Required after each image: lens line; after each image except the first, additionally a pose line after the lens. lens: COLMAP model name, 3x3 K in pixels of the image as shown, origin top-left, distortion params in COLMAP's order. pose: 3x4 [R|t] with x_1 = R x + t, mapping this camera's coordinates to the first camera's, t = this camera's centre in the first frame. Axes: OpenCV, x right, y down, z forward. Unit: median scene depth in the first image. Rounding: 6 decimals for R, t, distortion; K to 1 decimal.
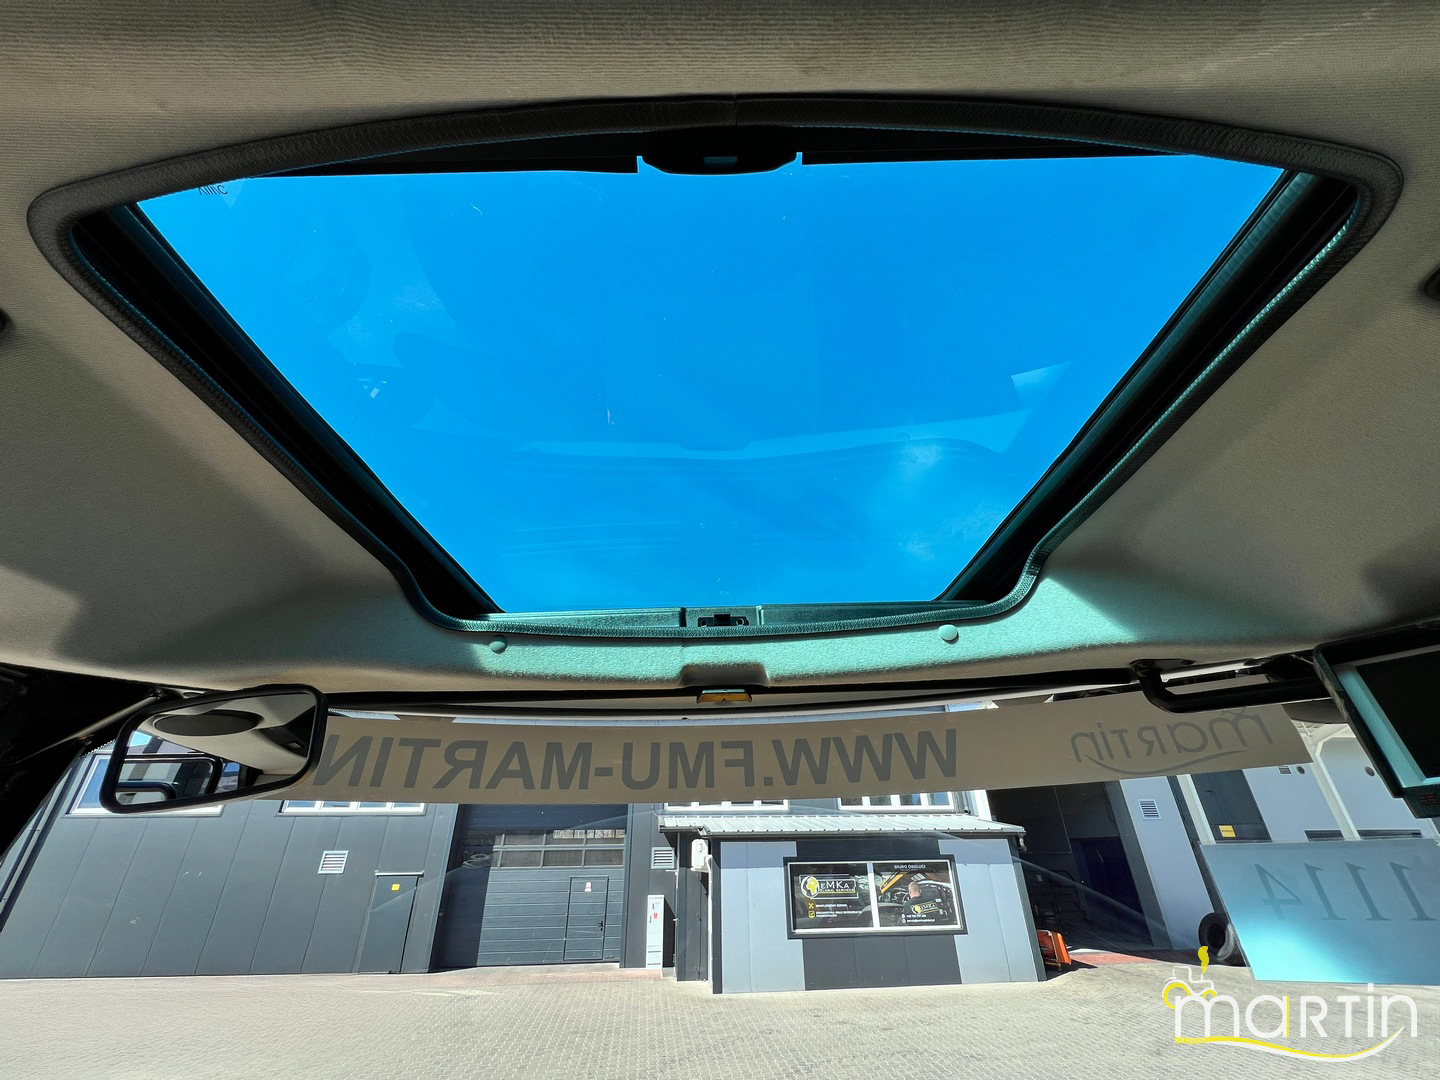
lens RADIAL K [[571.2, 0, 717.9], [0, 571.2, 536.2], [0, 0, 1]] dist [-0.009628, 0.001424]
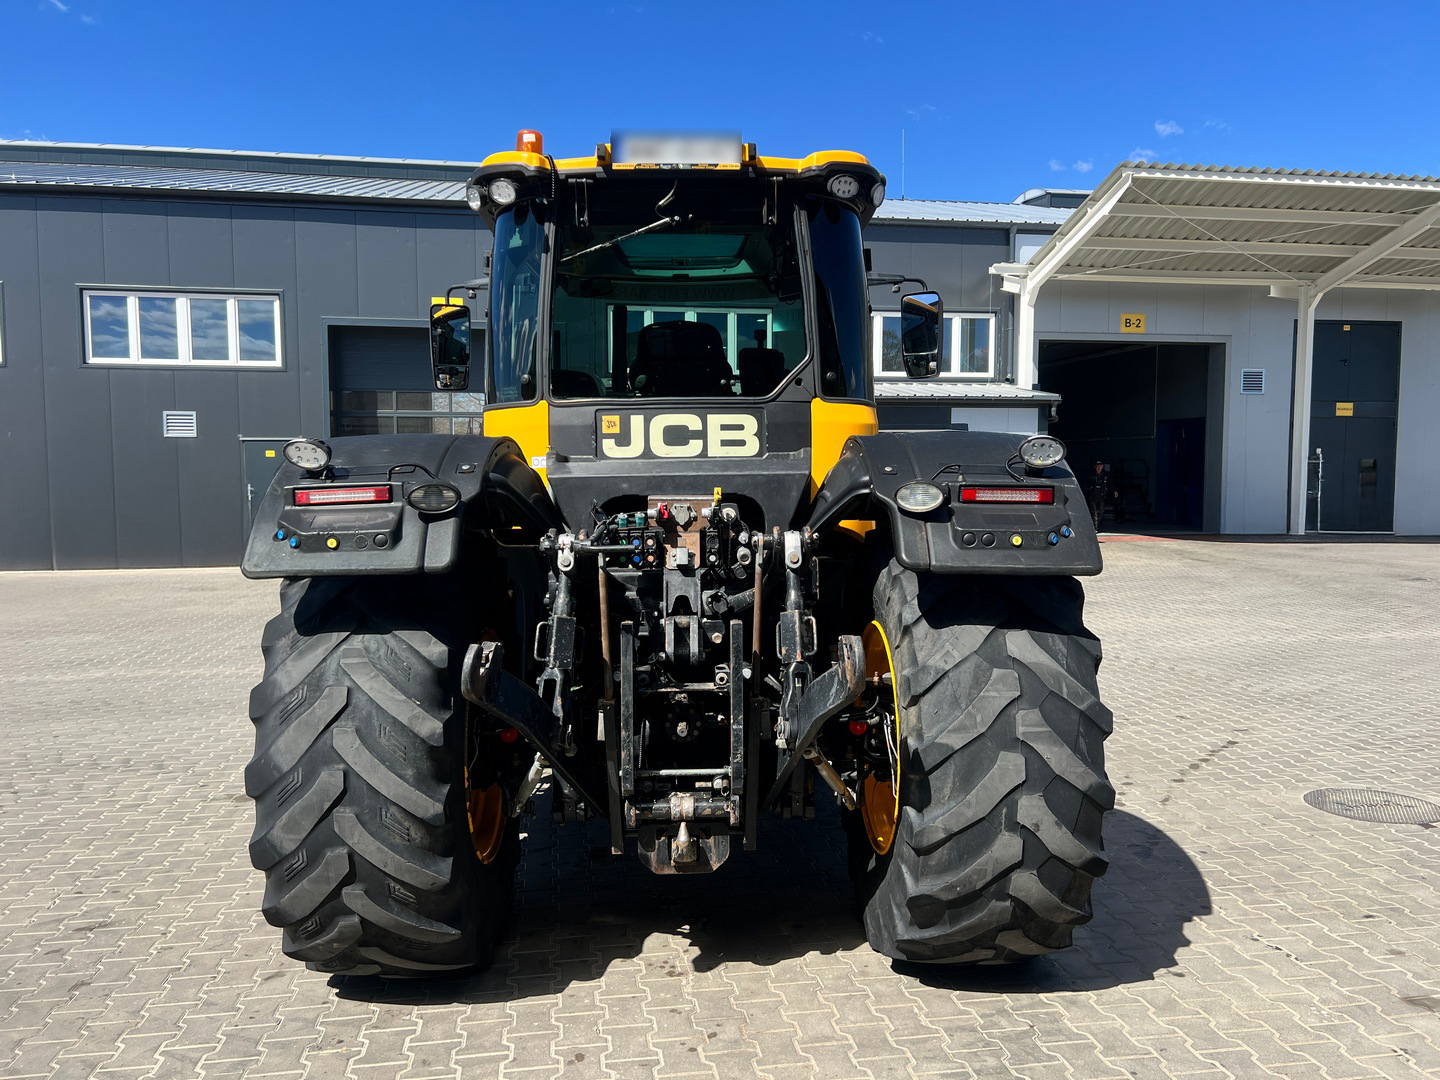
lens RADIAL K [[1091.4, 0, 733.8], [0, 1091.4, 551.4], [0, 0, 1]] dist [0.049393, -0.046799]
pose [[0.998637, 0.007282, 0.051691, -0.000407], [-0.034704, 0.832329, 0.553194, -0.151272], [-0.038996, -0.554234, 0.831447, -0.410922]]
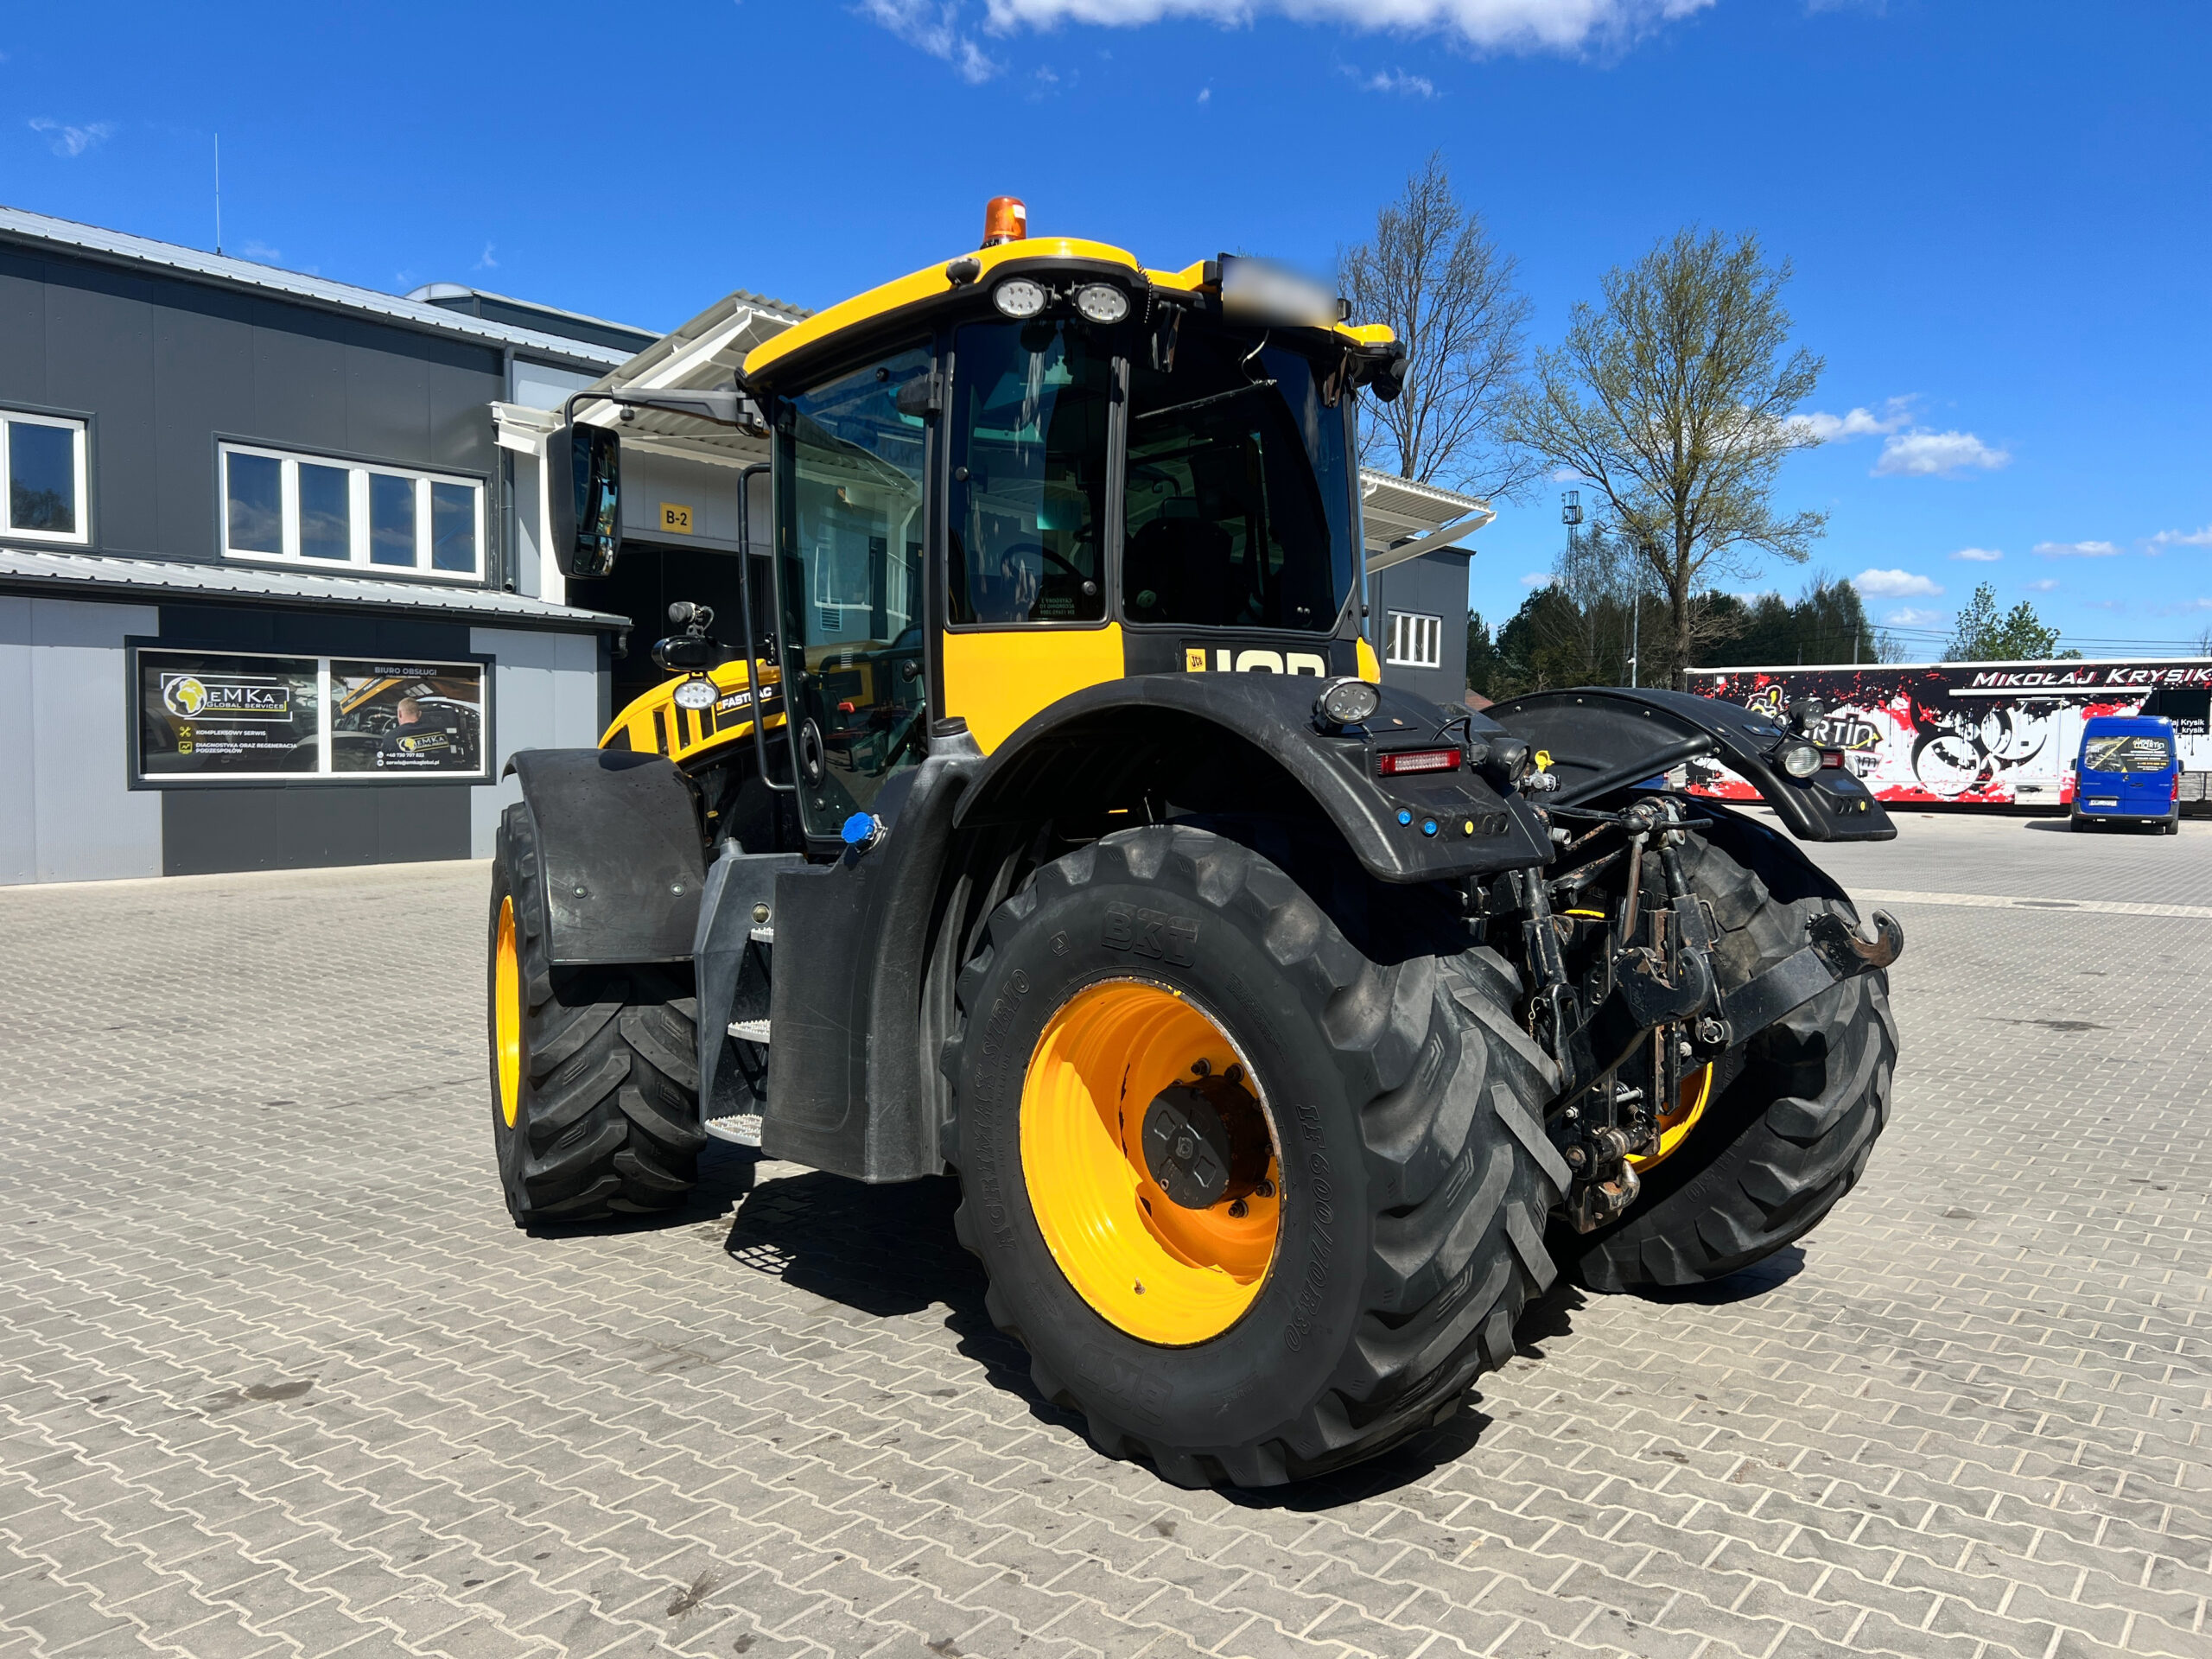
lens RADIAL K [[1676.4, 0, 1118.1], [0, 1676.4, 851.7], [0, 0, 1]] dist [0.049393, -0.046799]
pose [[0.688910, -0.030006, 0.724226, -0.315624], [-0.371895, 0.842981, 0.388687, -0.091866], [-0.622171, -0.537106, 0.569579, -0.318823]]
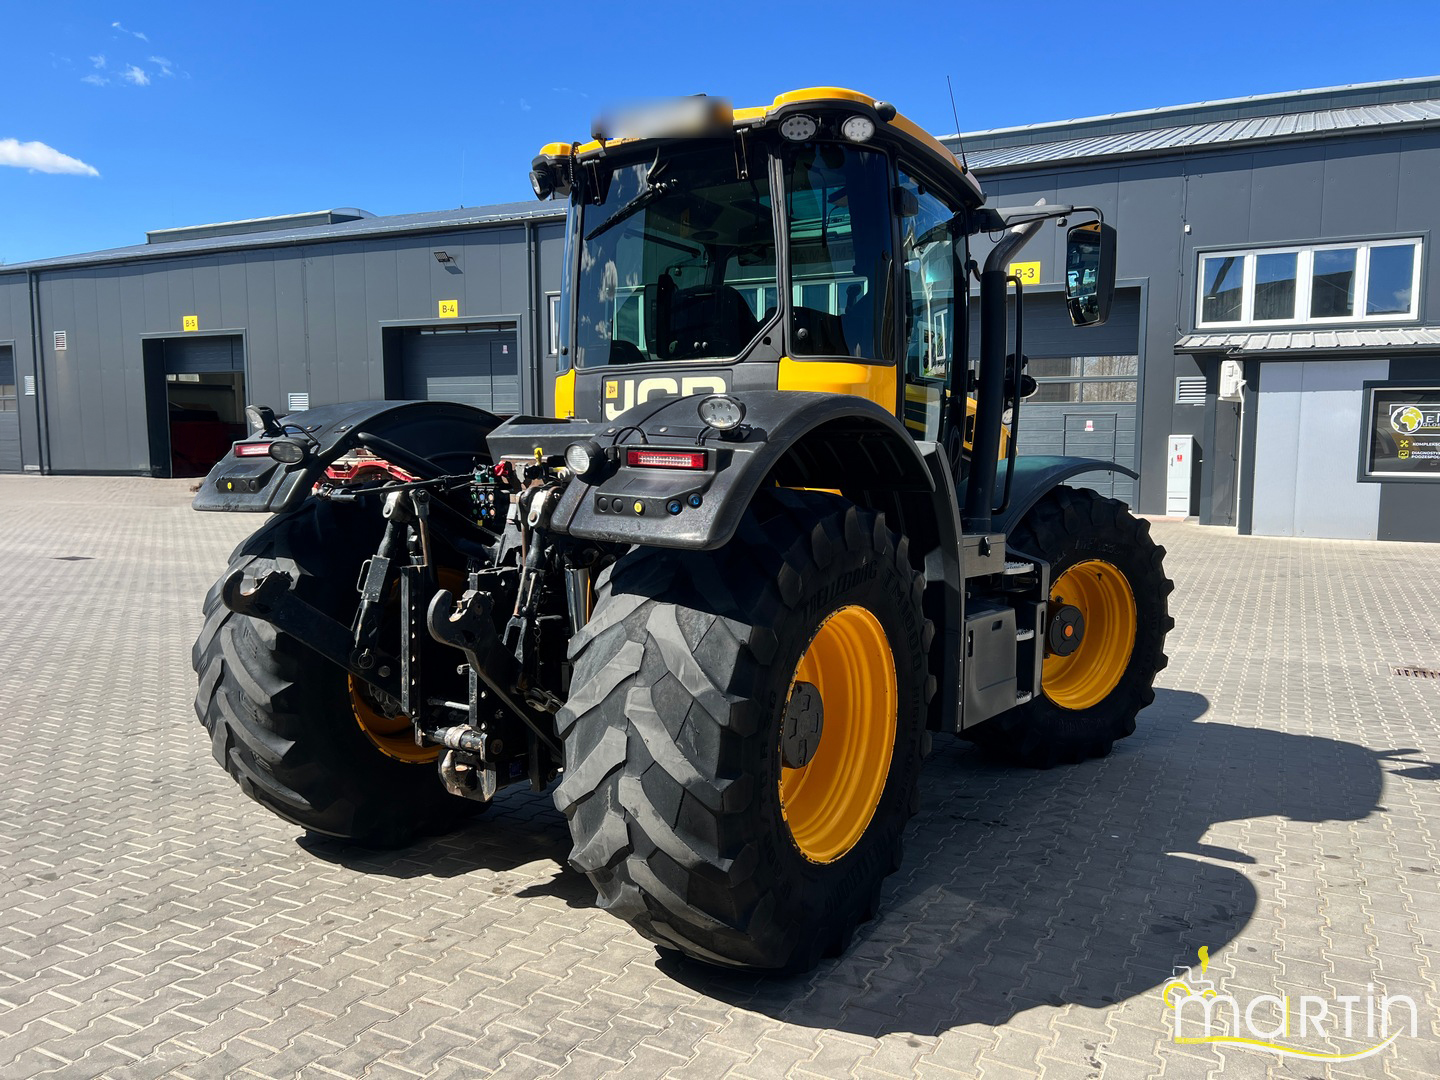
lens RADIAL K [[1091.4, 0, 733.5], [0, 1091.4, 547.8], [0, 0, 1]] dist [0.049393, -0.046799]
pose [[0.832737, 0.072021, -0.548965, 0.227854], [0.258473, 0.826261, 0.500484, -0.120768], [0.489633, -0.558665, 0.669443, -0.354107]]
